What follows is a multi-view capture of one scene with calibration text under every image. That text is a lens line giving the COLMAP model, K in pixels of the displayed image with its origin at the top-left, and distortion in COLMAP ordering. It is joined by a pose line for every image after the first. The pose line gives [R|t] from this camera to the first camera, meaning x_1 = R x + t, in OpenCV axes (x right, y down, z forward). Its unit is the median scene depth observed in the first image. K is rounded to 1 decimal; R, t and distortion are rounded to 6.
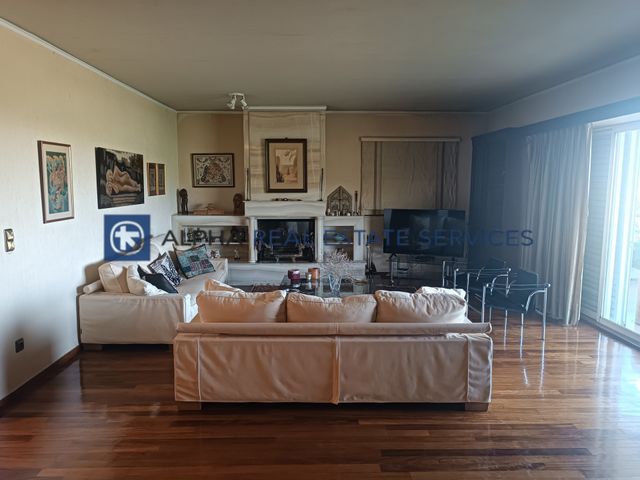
lens RADIAL K [[463.4, 0, 320.0], [0, 463.4, 240.0], [0, 0, 1]] dist [0.021748, -0.005404]
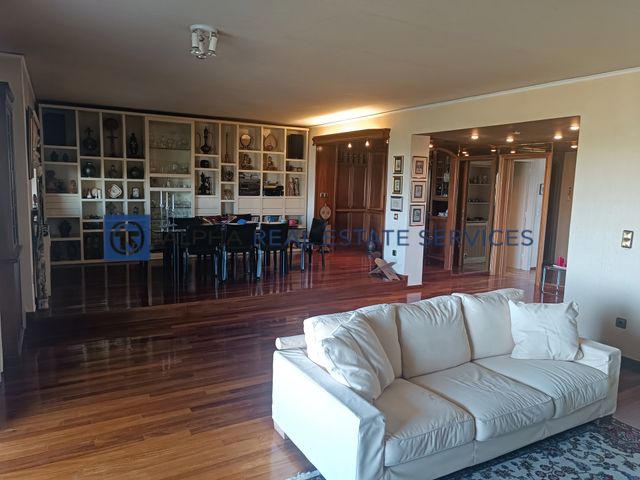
lens RADIAL K [[463.4, 0, 320.0], [0, 463.4, 240.0], [0, 0, 1]] dist [0.021748, -0.005404]
pose [[-0.878549, 0.032597, -0.476538, 0.421993], [-0.091420, 0.967749, 0.234741, -0.135376], [0.468821, 0.249797, -0.847235, 1.035006]]
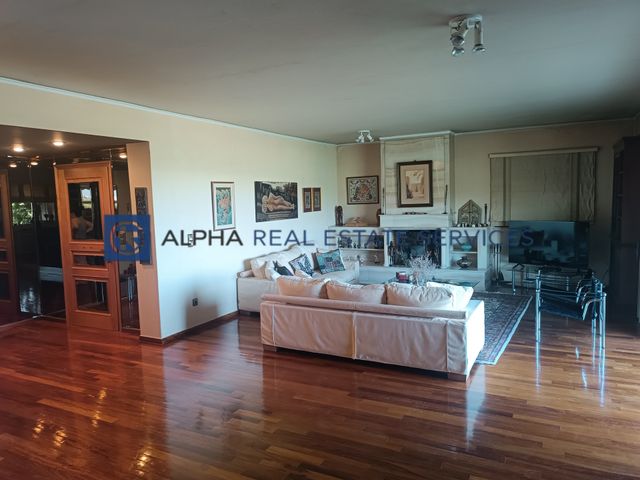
lens RADIAL K [[463.4, 0, 320.0], [0, 463.4, 240.0], [0, 0, 1]] dist [0.021748, -0.005404]
pose [[0.877624, 0.014464, -0.479132, 0.360522], [-0.026617, 0.999473, -0.018582, 0.010797], [0.478610, 0.029061, 0.877546, -0.176743]]
